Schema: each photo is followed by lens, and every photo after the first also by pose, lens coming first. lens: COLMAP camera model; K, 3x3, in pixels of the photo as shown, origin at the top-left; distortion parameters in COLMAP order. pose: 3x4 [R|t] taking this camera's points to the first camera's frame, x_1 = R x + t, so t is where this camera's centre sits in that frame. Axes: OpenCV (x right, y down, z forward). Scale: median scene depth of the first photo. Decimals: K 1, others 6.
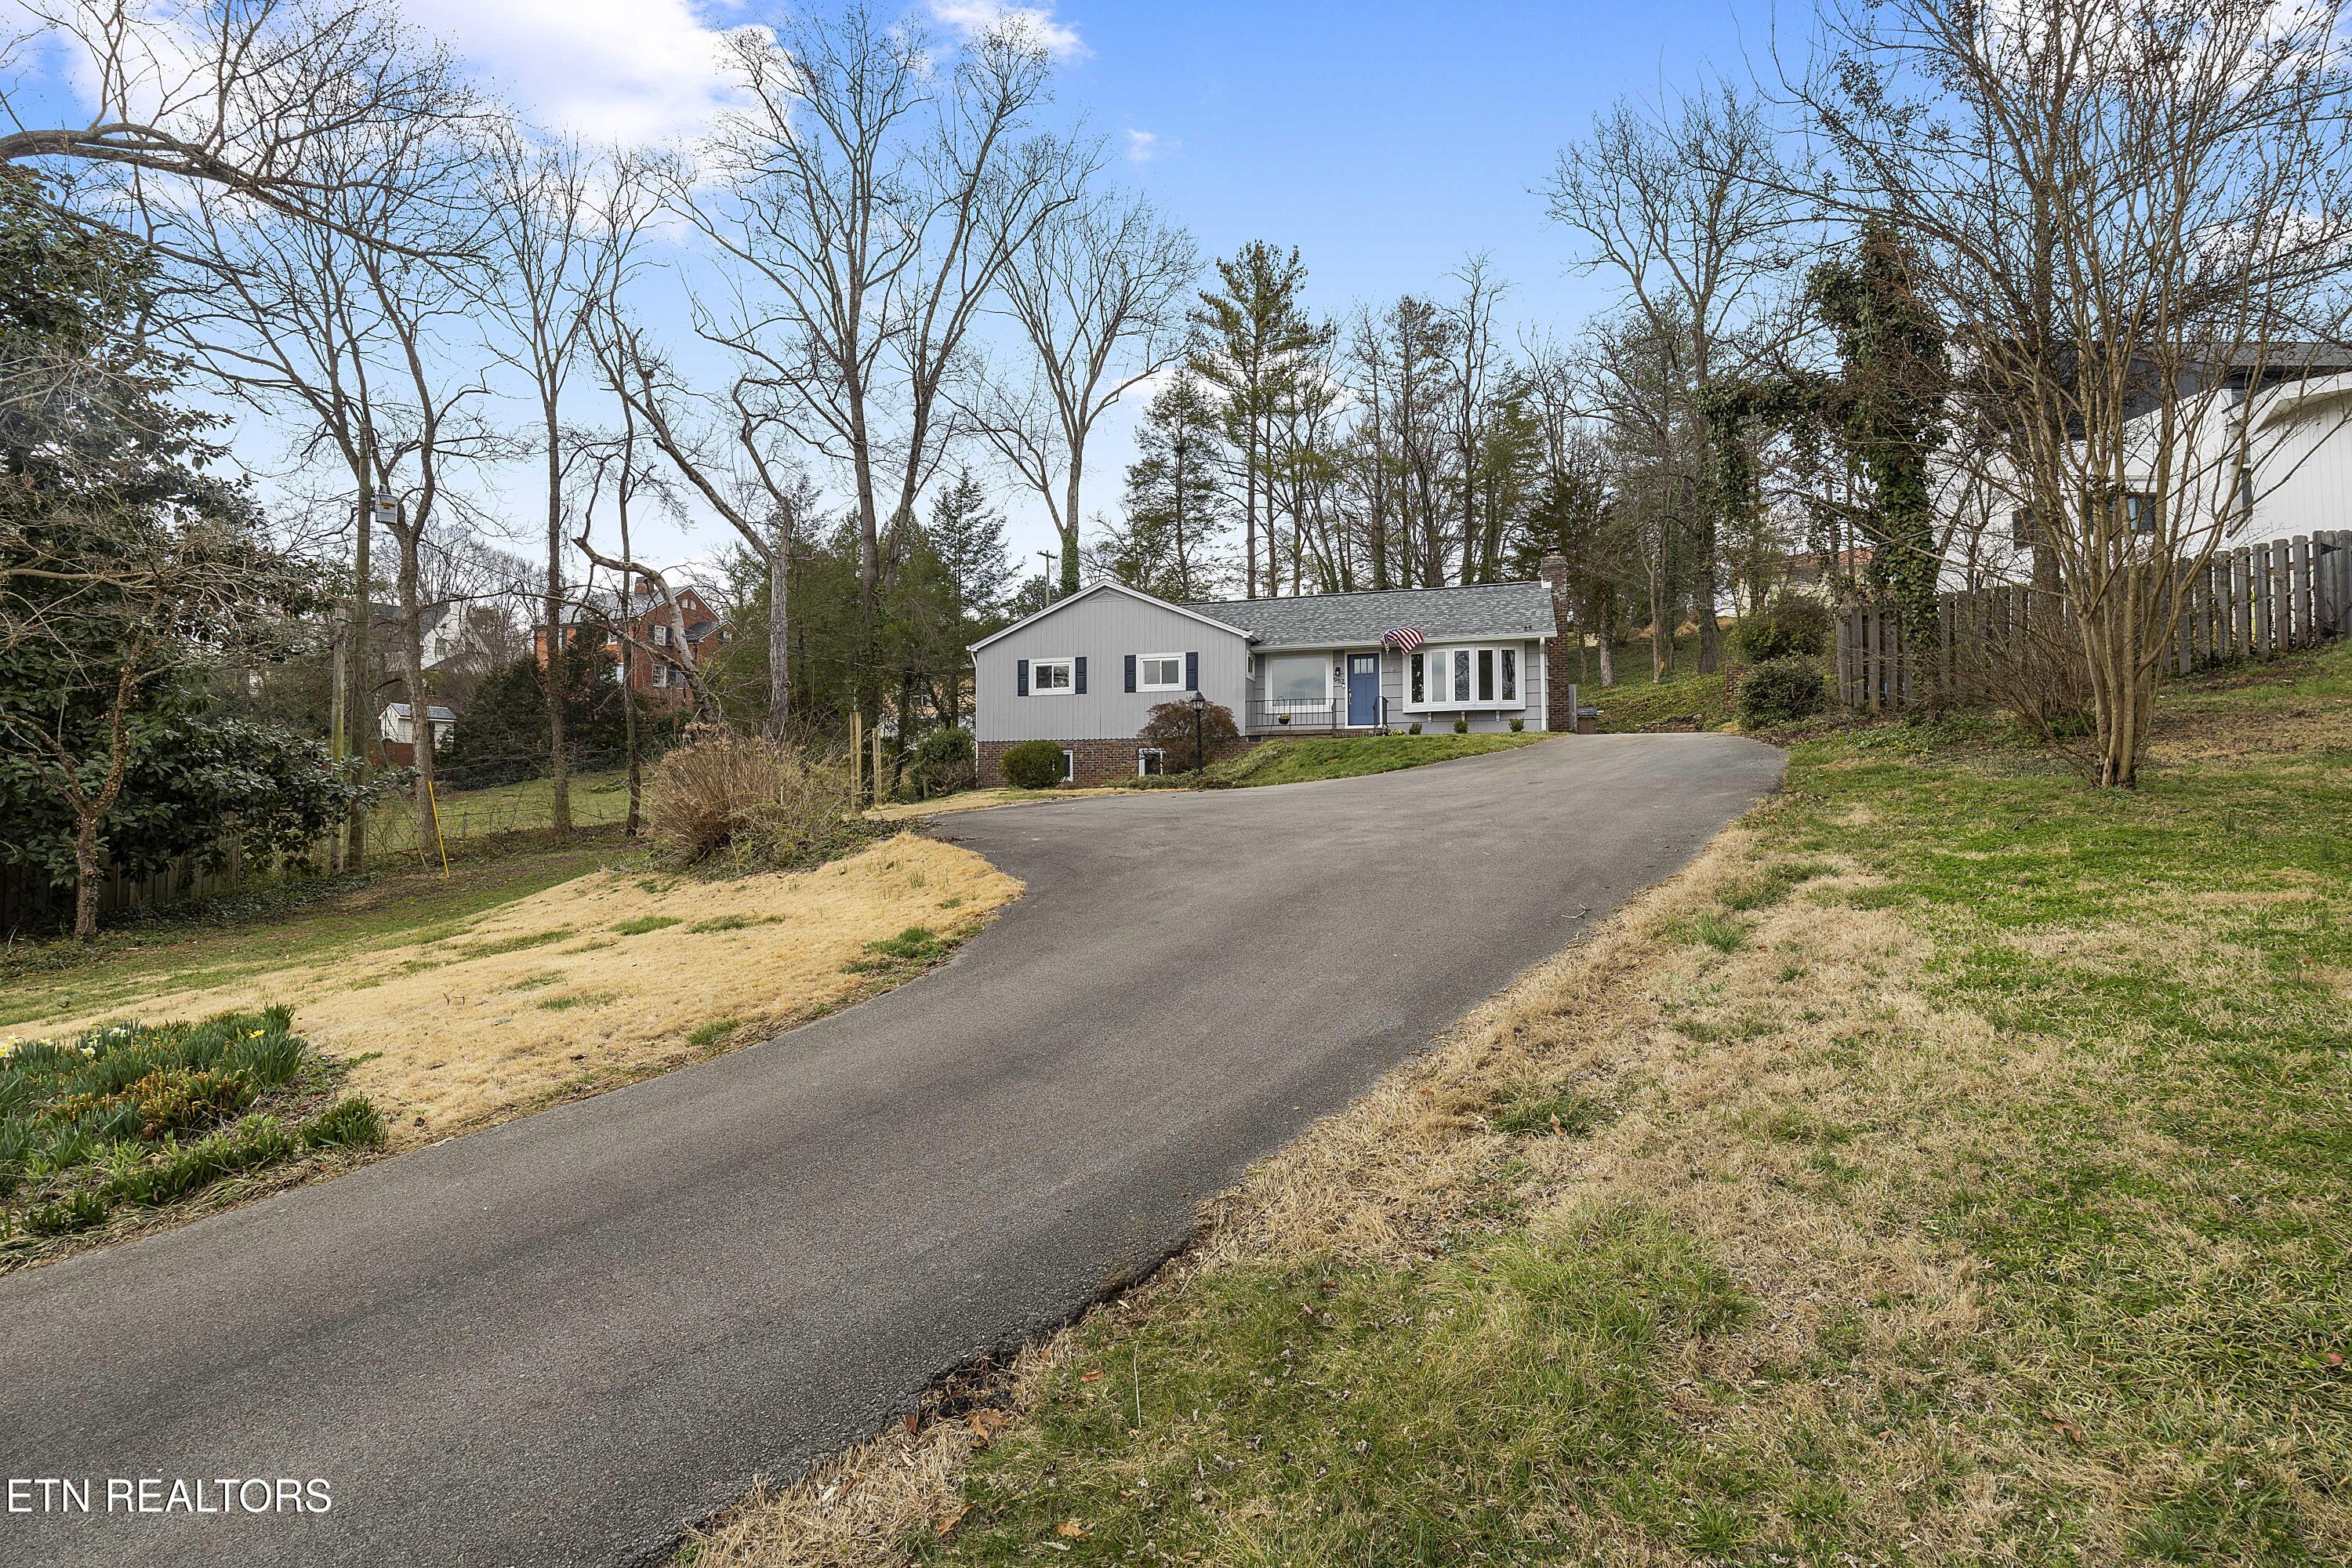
lens RADIAL K [[1145.9, 0, 1176.0], [0, 1145.9, 784.0], [0, 0, 1]] dist [-0.000063, 0.000021]
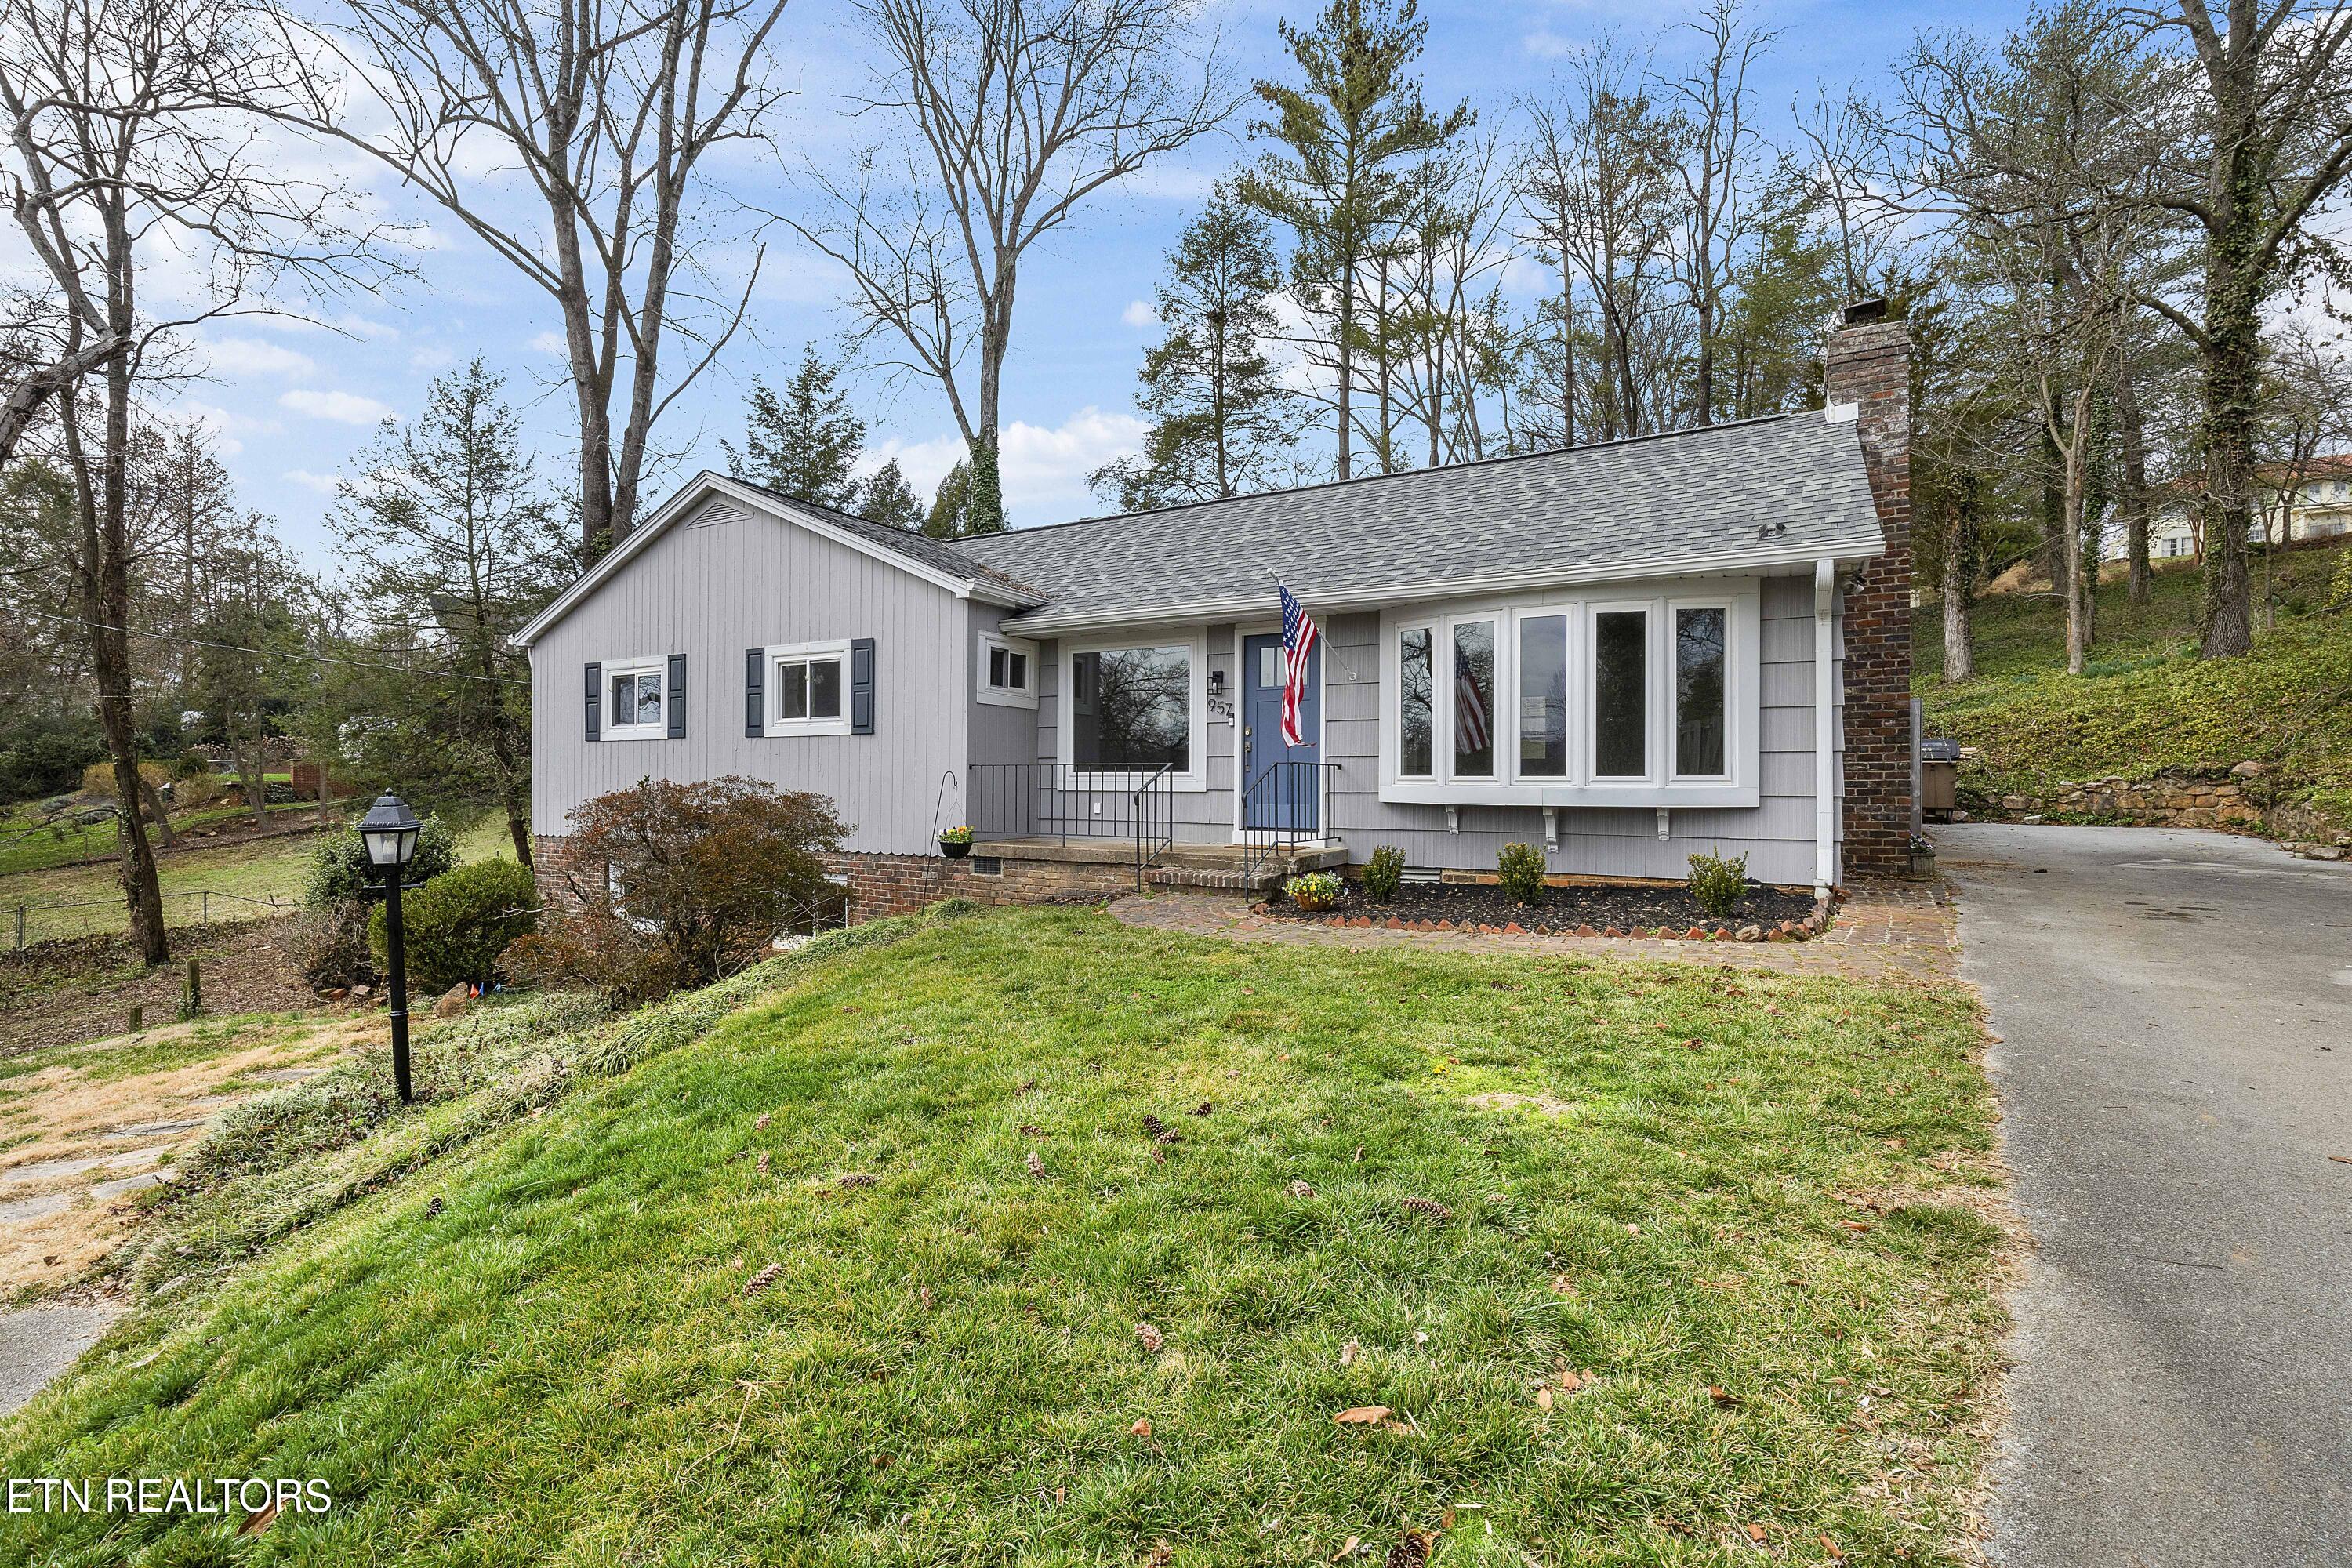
lens RADIAL K [[1145.9, 0, 1176.0], [0, 1145.9, 784.0], [0, 0, 1]] dist [-0.000063, 0.000021]
pose [[0.978243, 0.005774, -0.207381, 0.190019], [-0.002280, 0.999851, 0.017085, -0.066359], [0.207449, -0.016240, 0.978111, 0.589683]]
